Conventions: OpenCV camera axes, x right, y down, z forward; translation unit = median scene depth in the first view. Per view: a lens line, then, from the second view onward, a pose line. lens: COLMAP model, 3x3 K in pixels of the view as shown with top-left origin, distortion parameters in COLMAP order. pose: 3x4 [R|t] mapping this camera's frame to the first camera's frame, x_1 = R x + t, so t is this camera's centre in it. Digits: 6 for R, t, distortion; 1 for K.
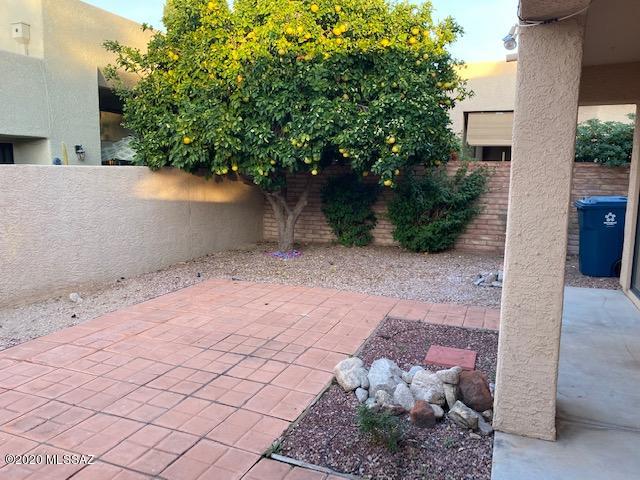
lens RADIAL K [[489.2, 0, 320.0], [0, 489.2, 240.0], [0, 0, 1]] dist [0.014972, -0.008757]
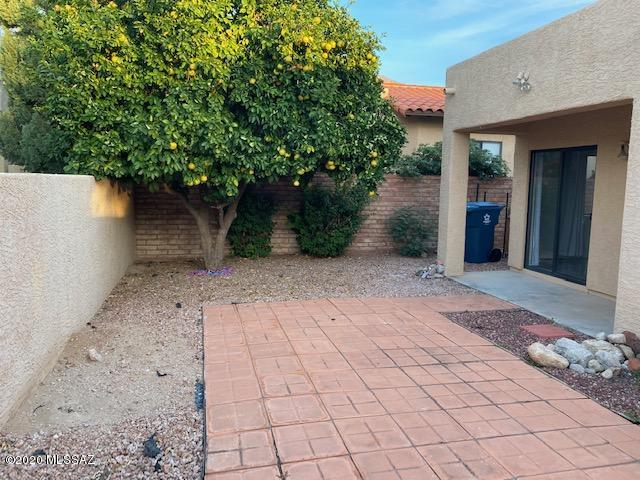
lens RADIAL K [[489.2, 0, 320.0], [0, 489.2, 240.0], [0, 0, 1]] dist [0.014972, -0.008757]
pose [[0.816443, -0.065601, 0.573687, -0.762999], [0.074770, 0.997172, 0.007619, -0.041020], [-0.572564, 0.036674, 0.819039, 0.238949]]
